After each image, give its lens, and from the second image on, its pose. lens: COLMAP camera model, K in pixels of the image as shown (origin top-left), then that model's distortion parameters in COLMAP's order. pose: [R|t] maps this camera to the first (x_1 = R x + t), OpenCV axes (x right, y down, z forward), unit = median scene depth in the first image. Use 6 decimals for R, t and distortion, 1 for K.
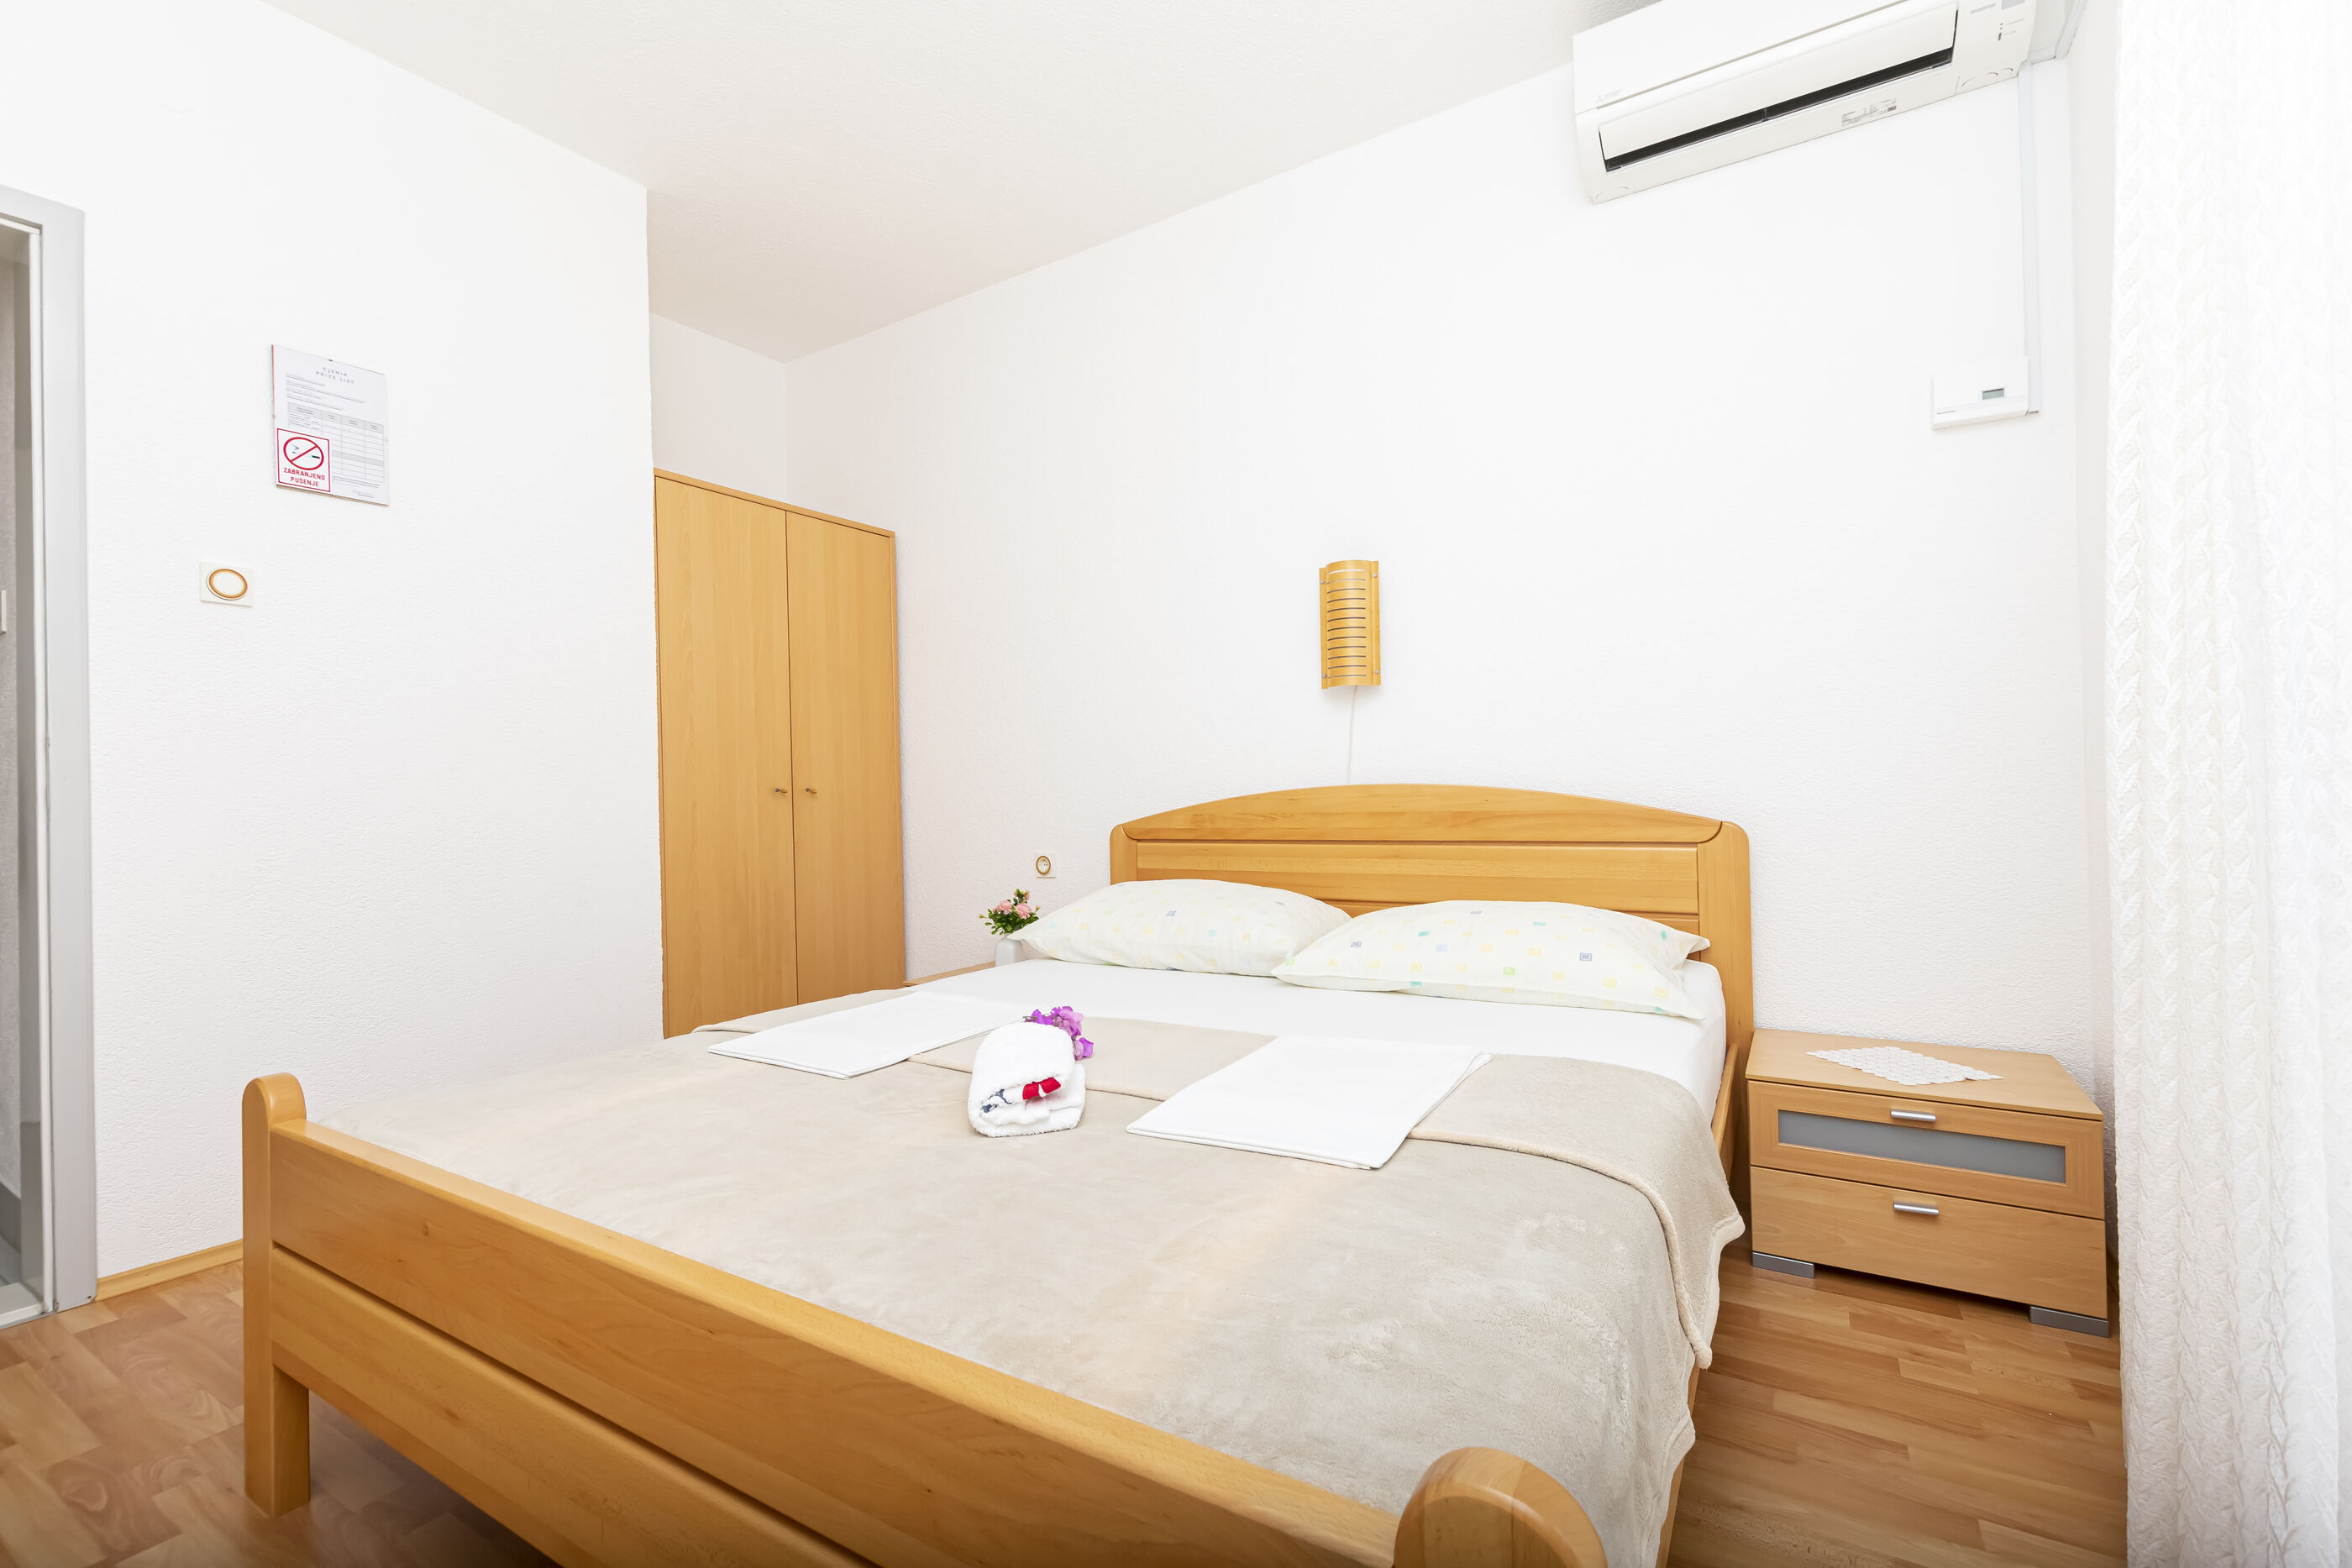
lens RADIAL K [[1017.0, 0, 1174.9], [0, 1017.0, 791.8], [0, 0, 1]] dist [0.008799, -0.004656]
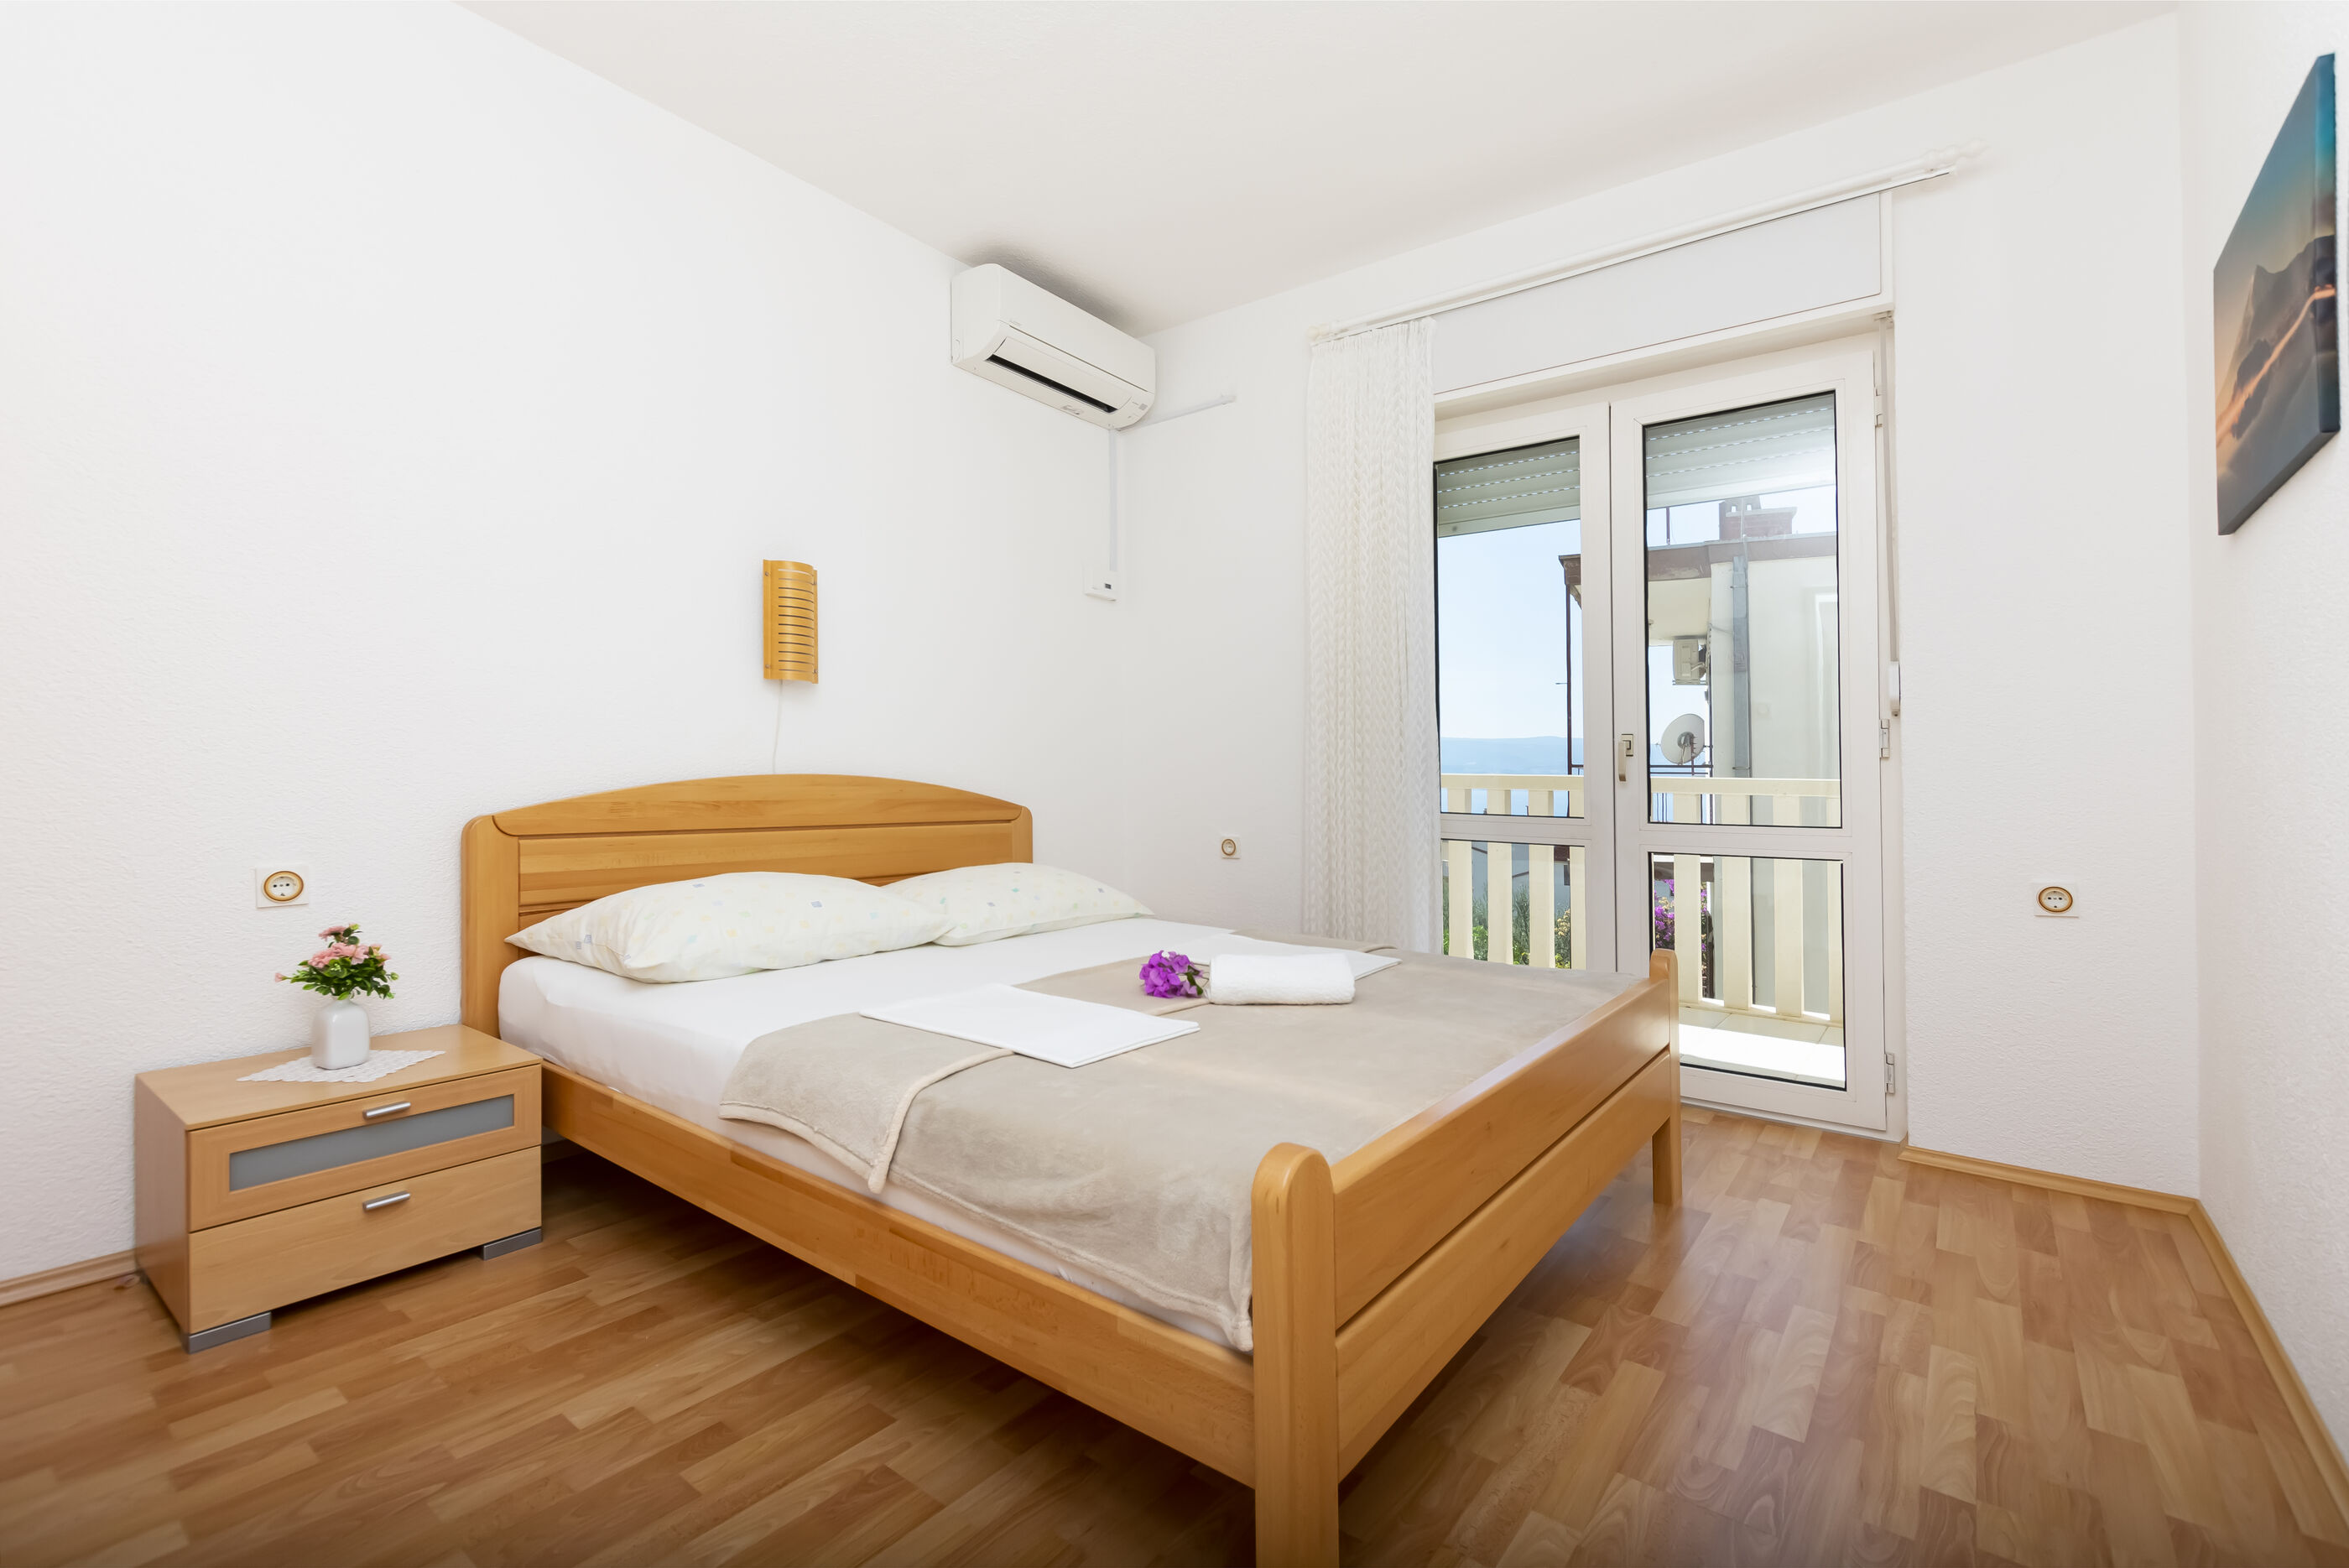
lens RADIAL K [[1015.8, 0, 1176.5], [0, 1015.8, 779.2], [0, 0, 1]] dist [0.008799, -0.004656]
pose [[0.103154, 0.026013, 0.994325, -0.820957], [-0.013635, 0.999601, -0.024737, 0.018904], [-0.994572, -0.011006, 0.103468, 0.484389]]
